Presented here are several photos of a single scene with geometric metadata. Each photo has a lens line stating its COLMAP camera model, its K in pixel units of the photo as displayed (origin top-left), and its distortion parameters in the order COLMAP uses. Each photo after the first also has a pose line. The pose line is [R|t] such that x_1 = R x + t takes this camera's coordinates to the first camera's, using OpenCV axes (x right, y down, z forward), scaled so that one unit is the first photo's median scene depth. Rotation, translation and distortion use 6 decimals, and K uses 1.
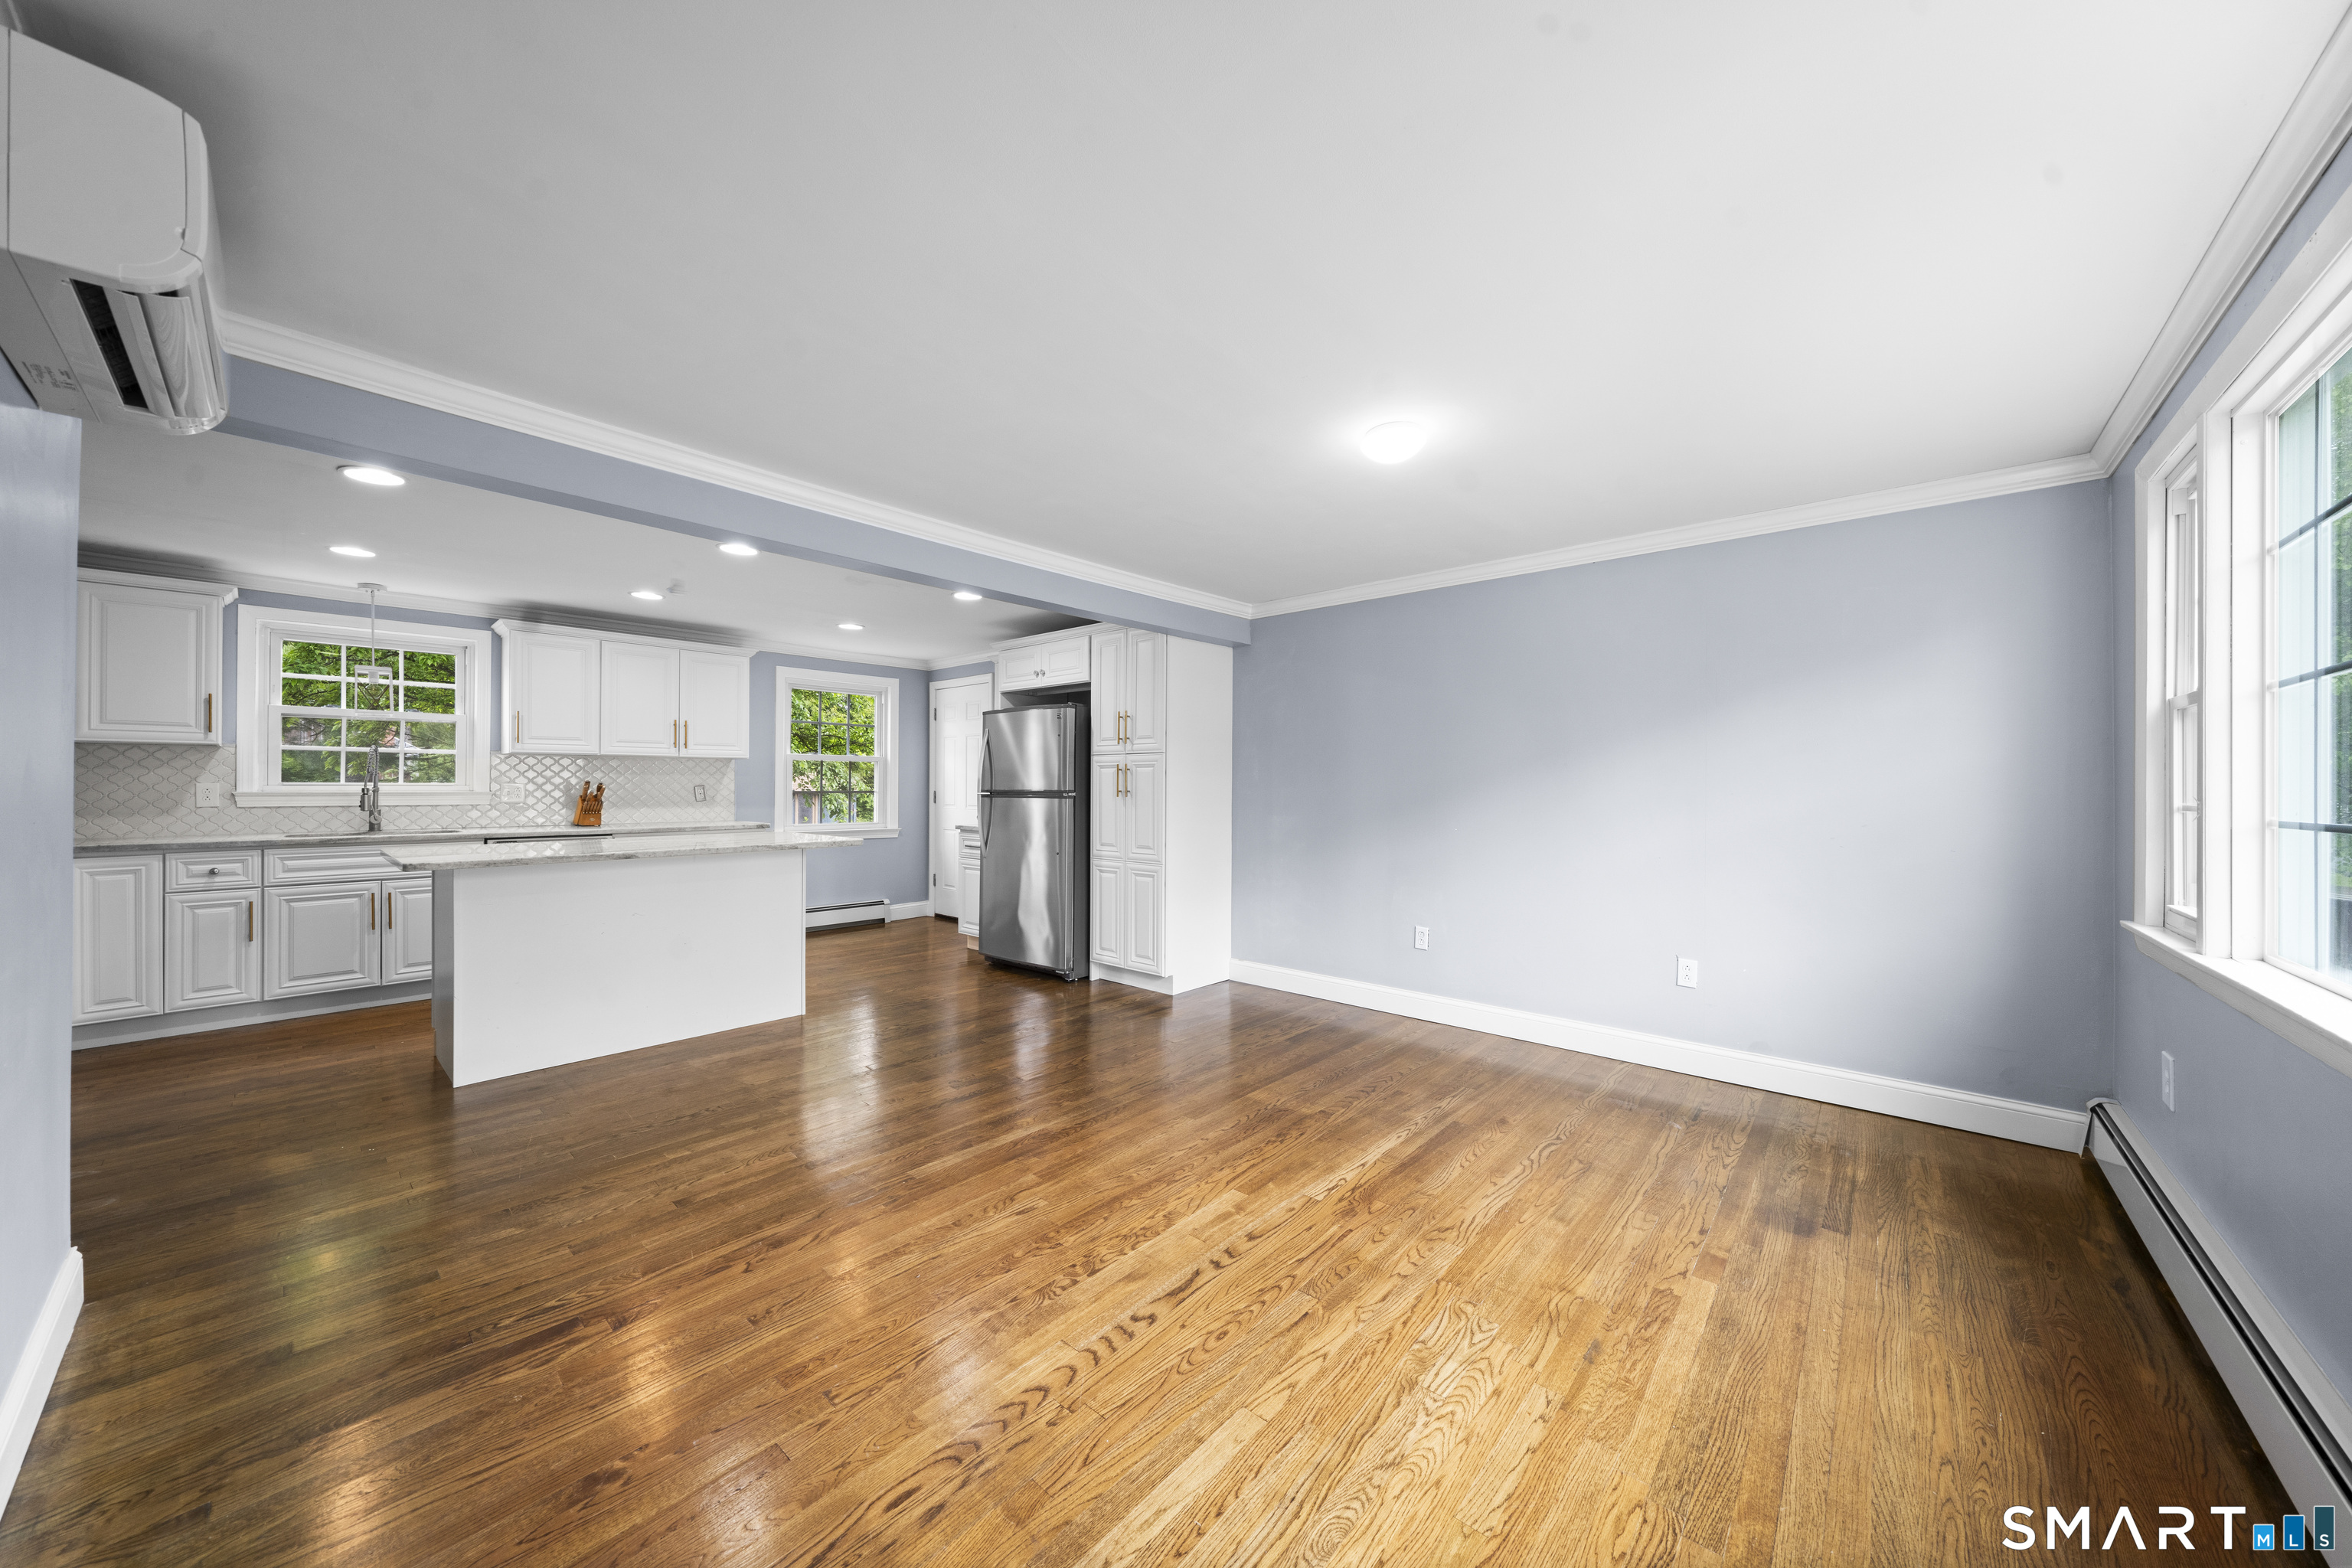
lens RADIAL K [[804.0, 0, 1175.7], [0, 804.0, 785.6], [0, 0, 1]] dist [-0.007167, 0.000309]
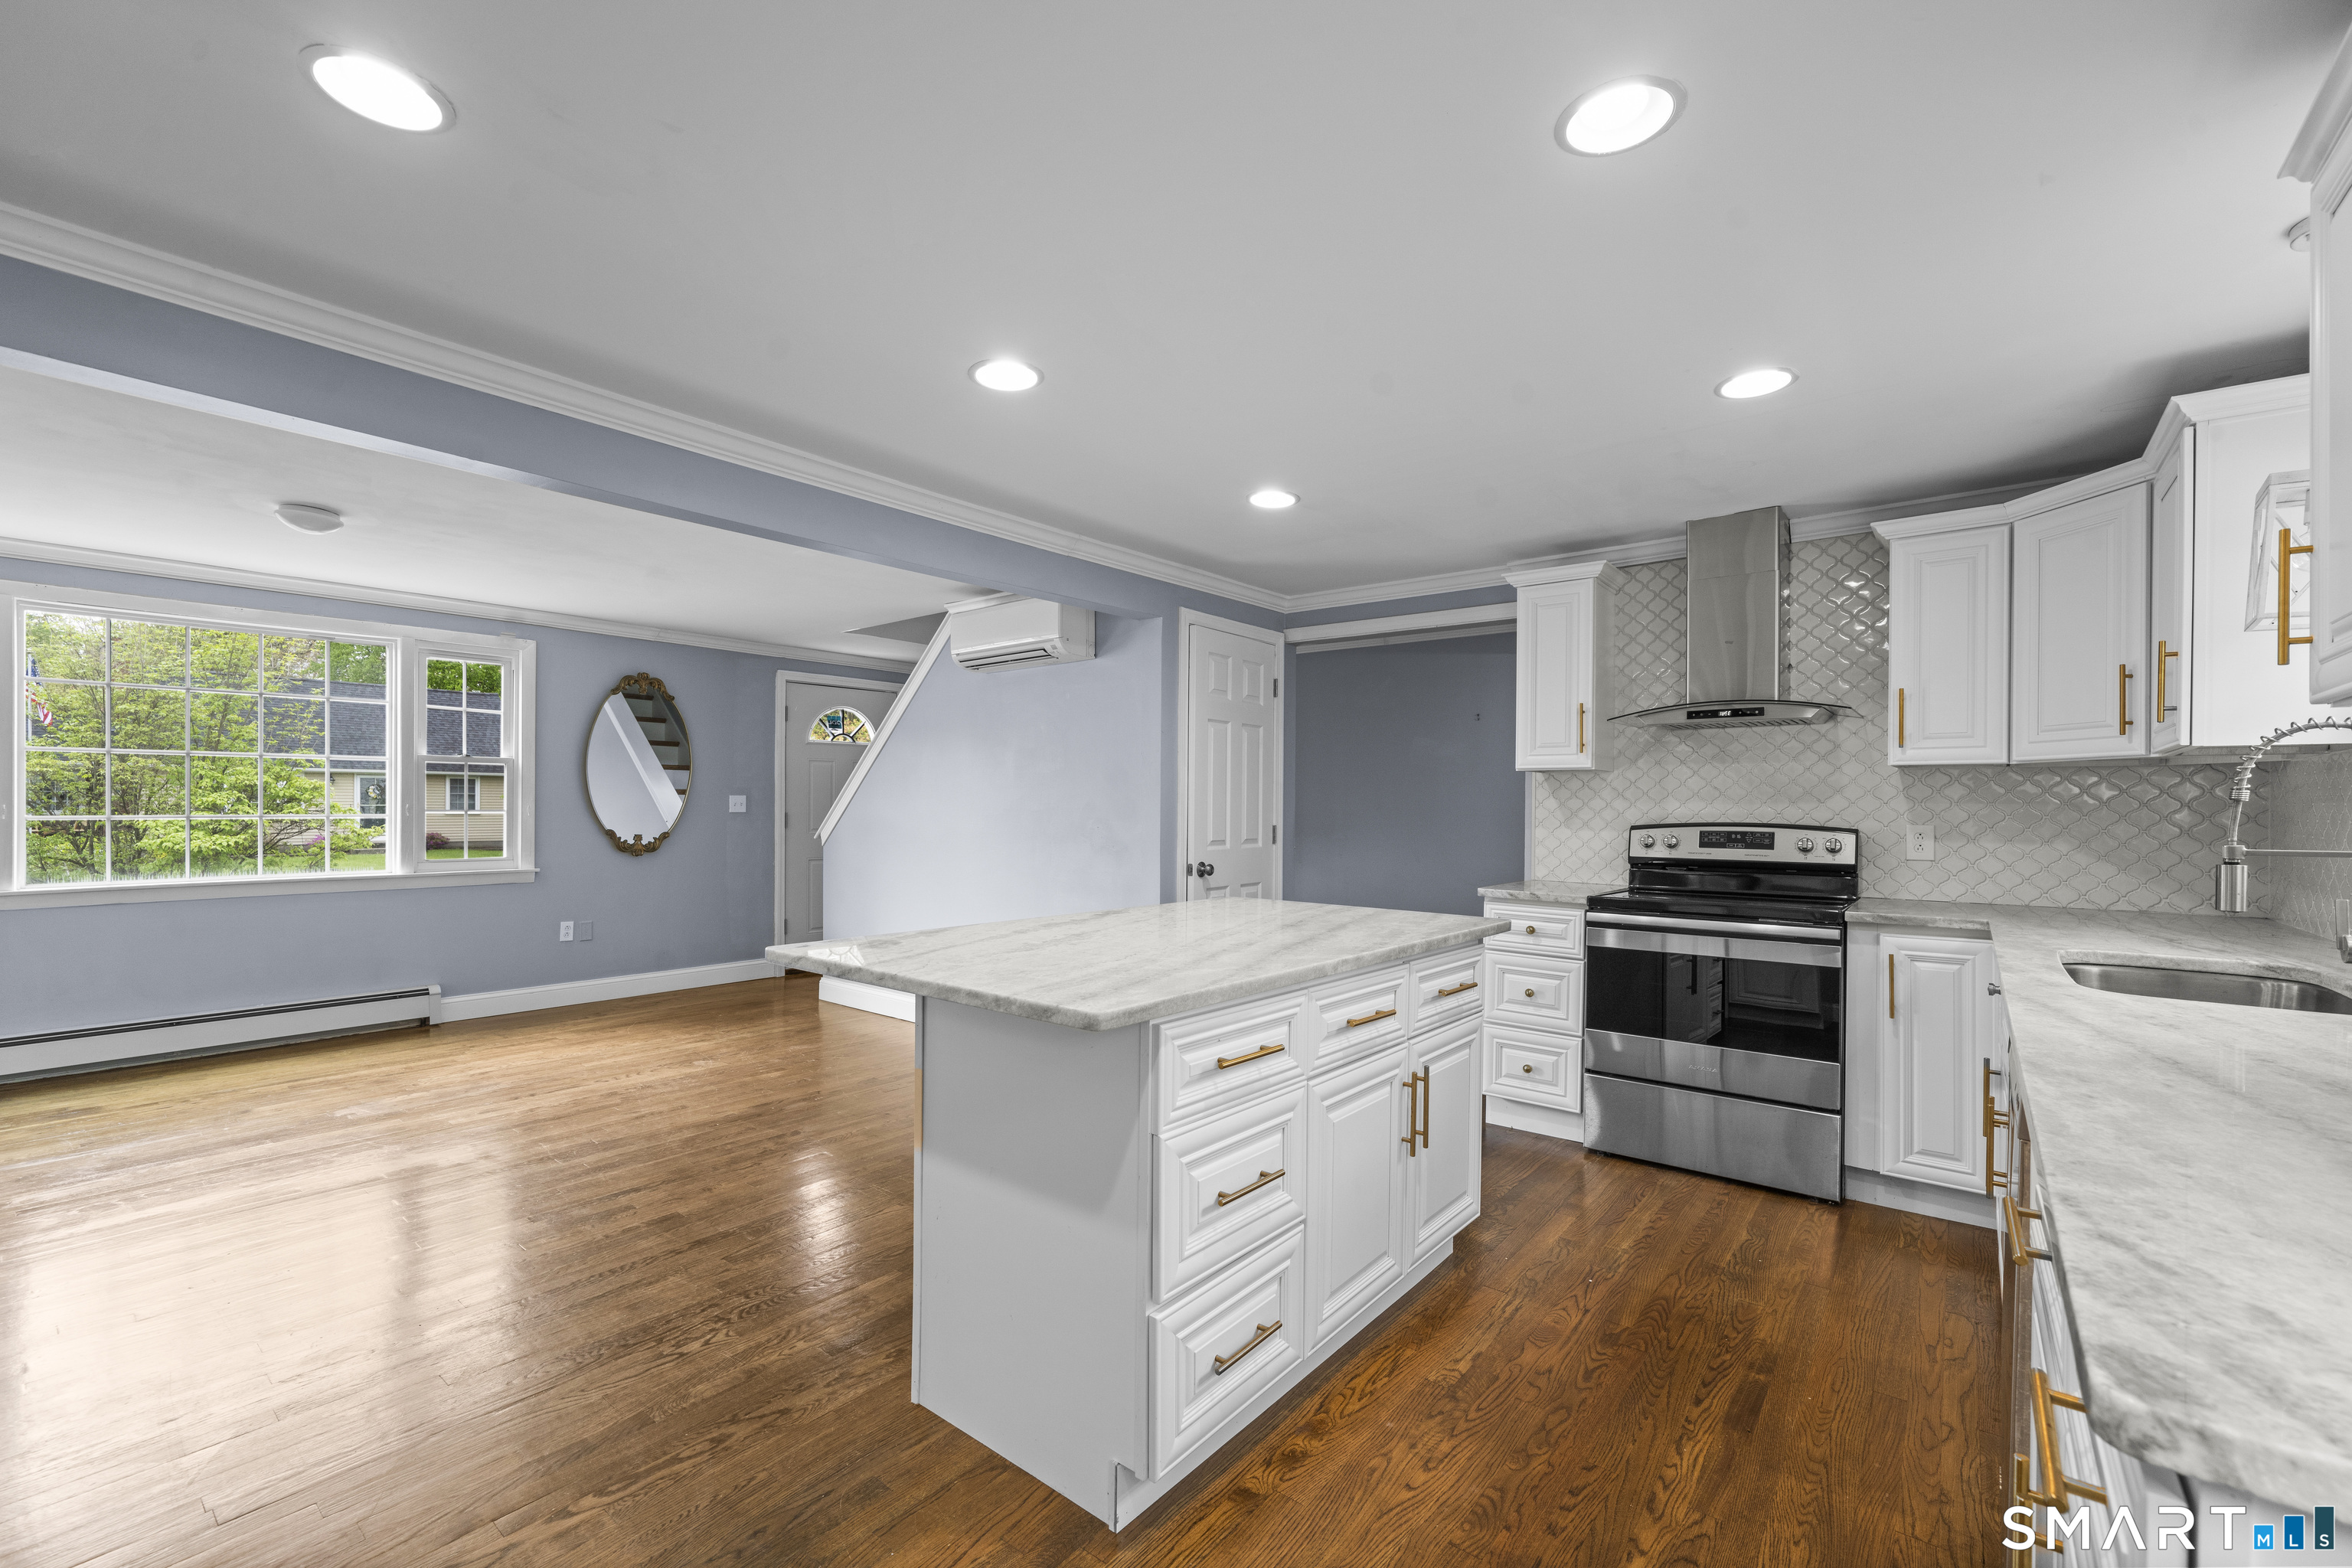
lens RADIAL K [[986.0, 0, 1168.7], [0, 986.0, 808.1], [0, 0, 1]] dist [-0.001515, 0.000804]
pose [[-0.999089, -0.013169, -0.040602, -0.515347], [-0.013342, 0.999903, 0.003996, -0.008384], [0.040545, 0.004534, -0.999167, 1.356523]]
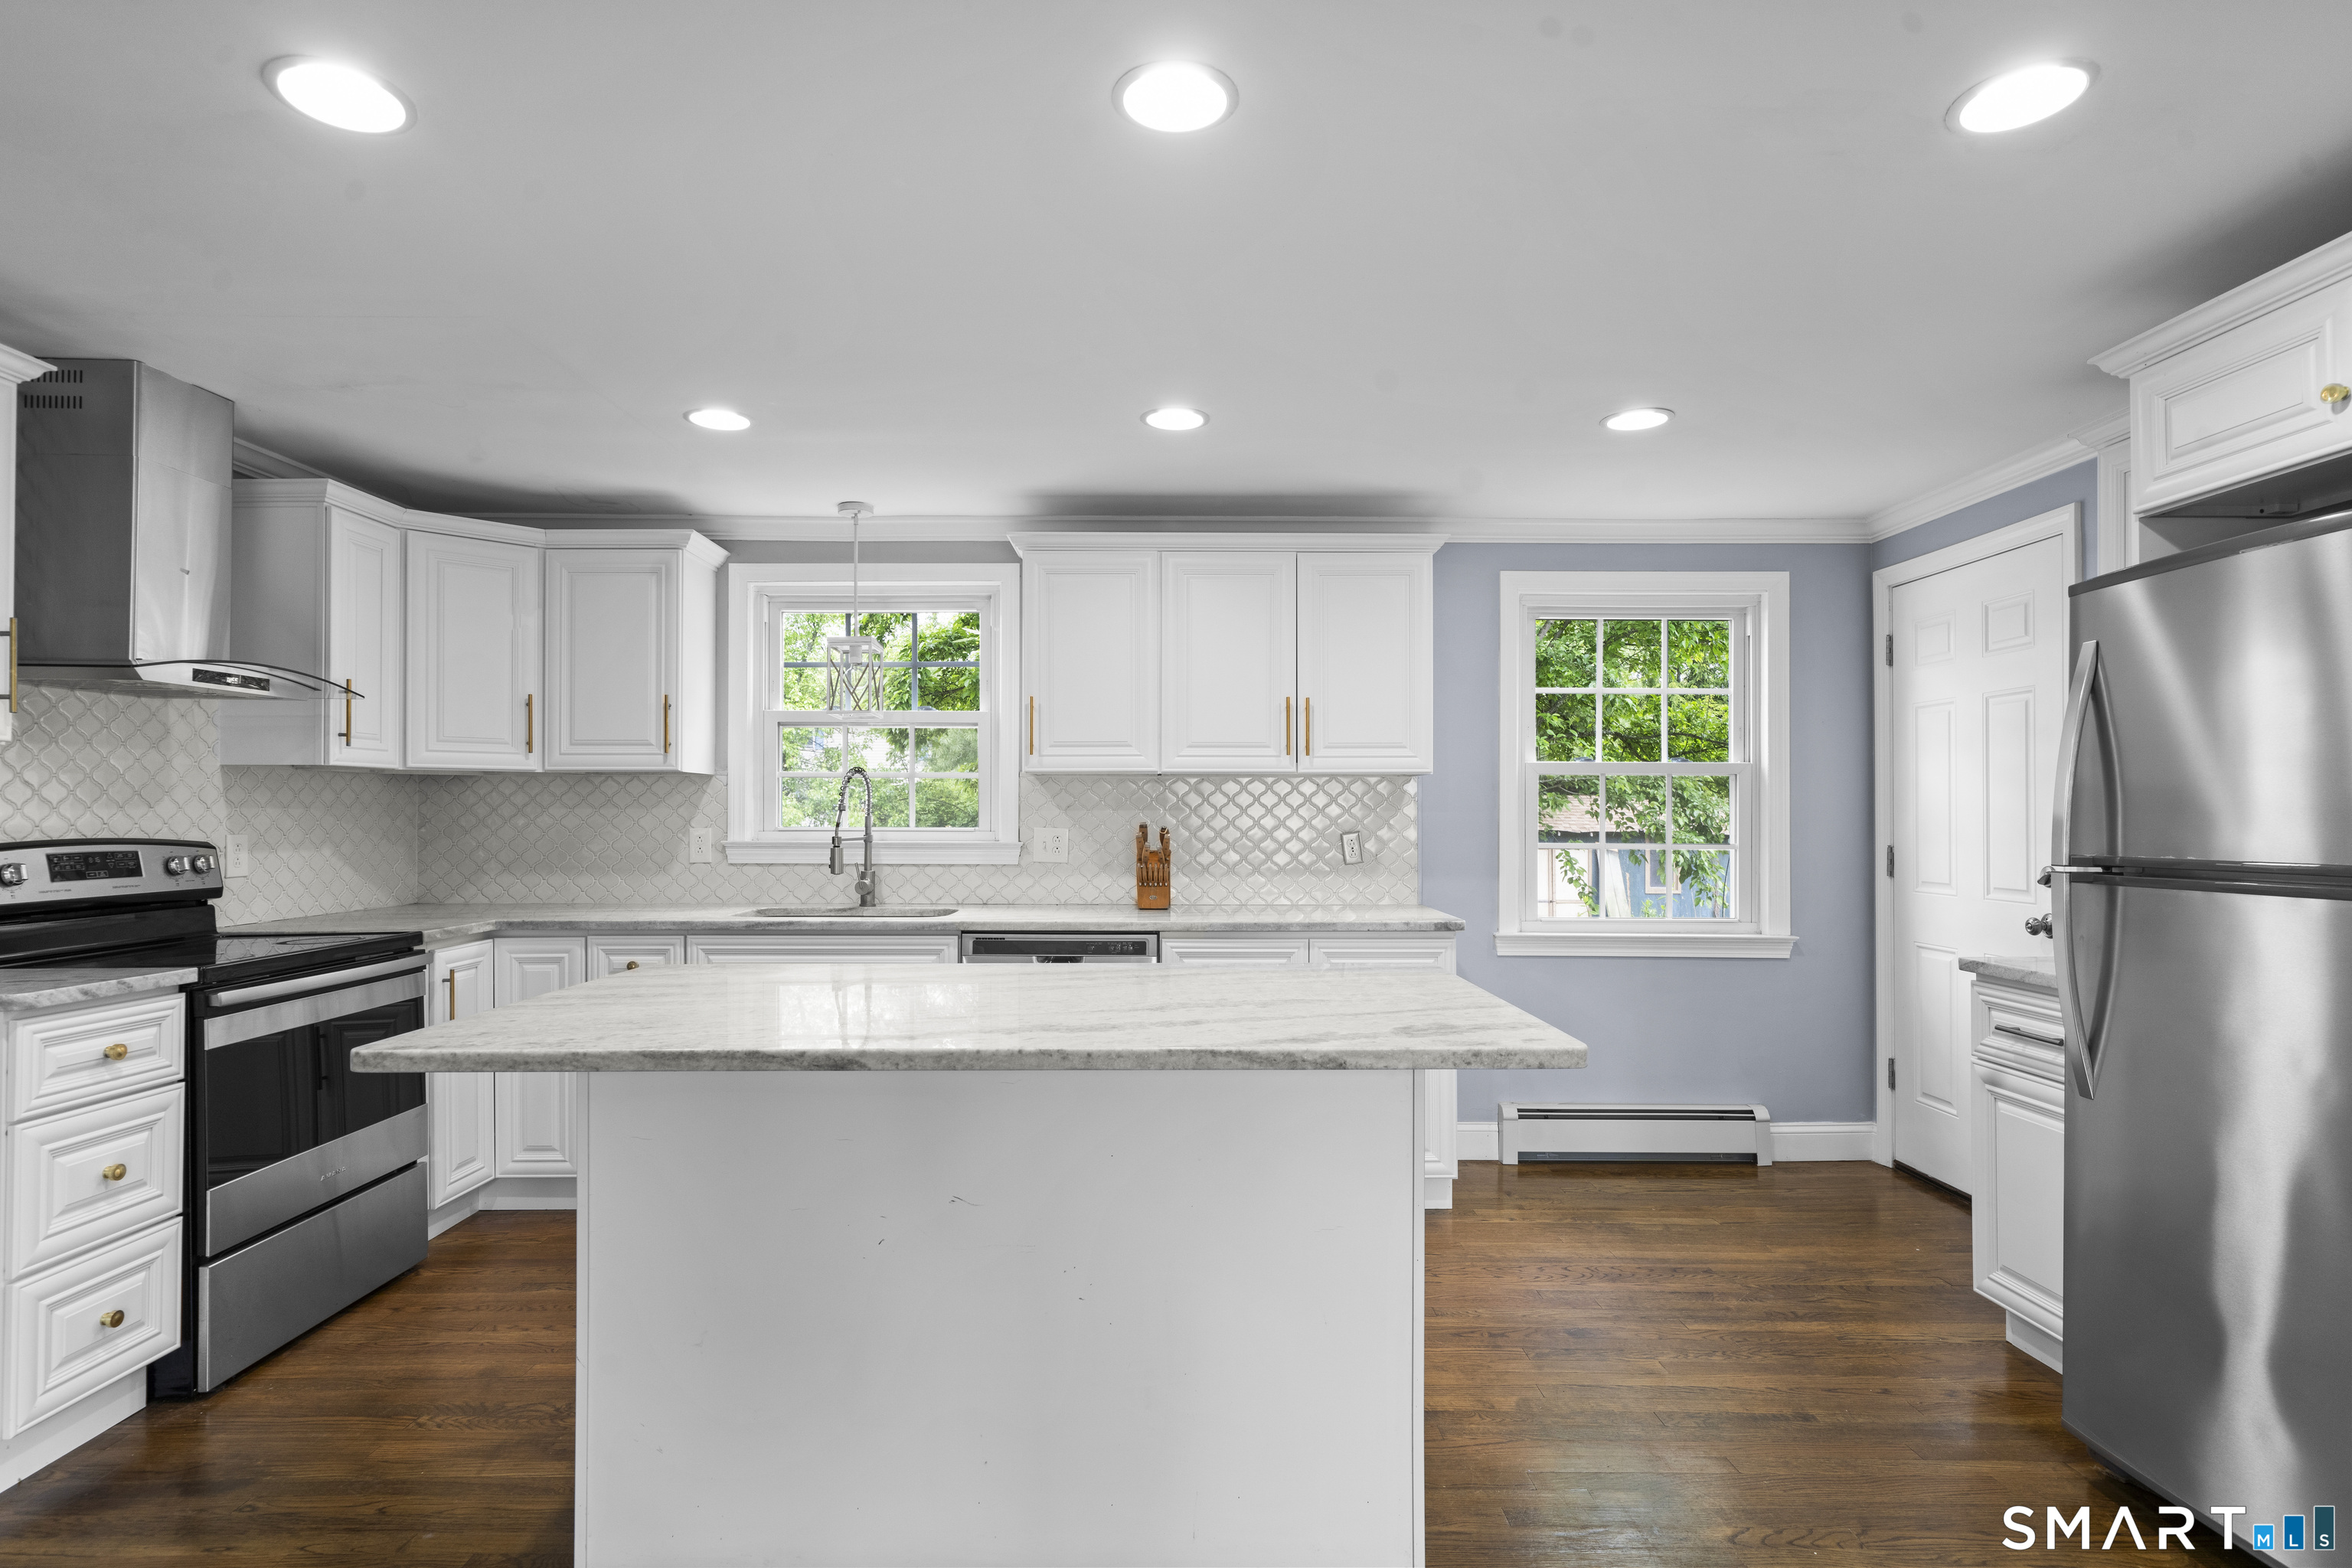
lens RADIAL K [[1190.4, 0, 1169.4], [0, 1190.4, 800.2], [0, 0, 1]] dist [-0.000001, 0.000040]
pose [[0.667412, -0.013391, -0.744568, -0.163645], [0.000649, 0.999848, -0.017401, -0.008353], [0.744688, 0.011131, 0.667319, 0.560956]]
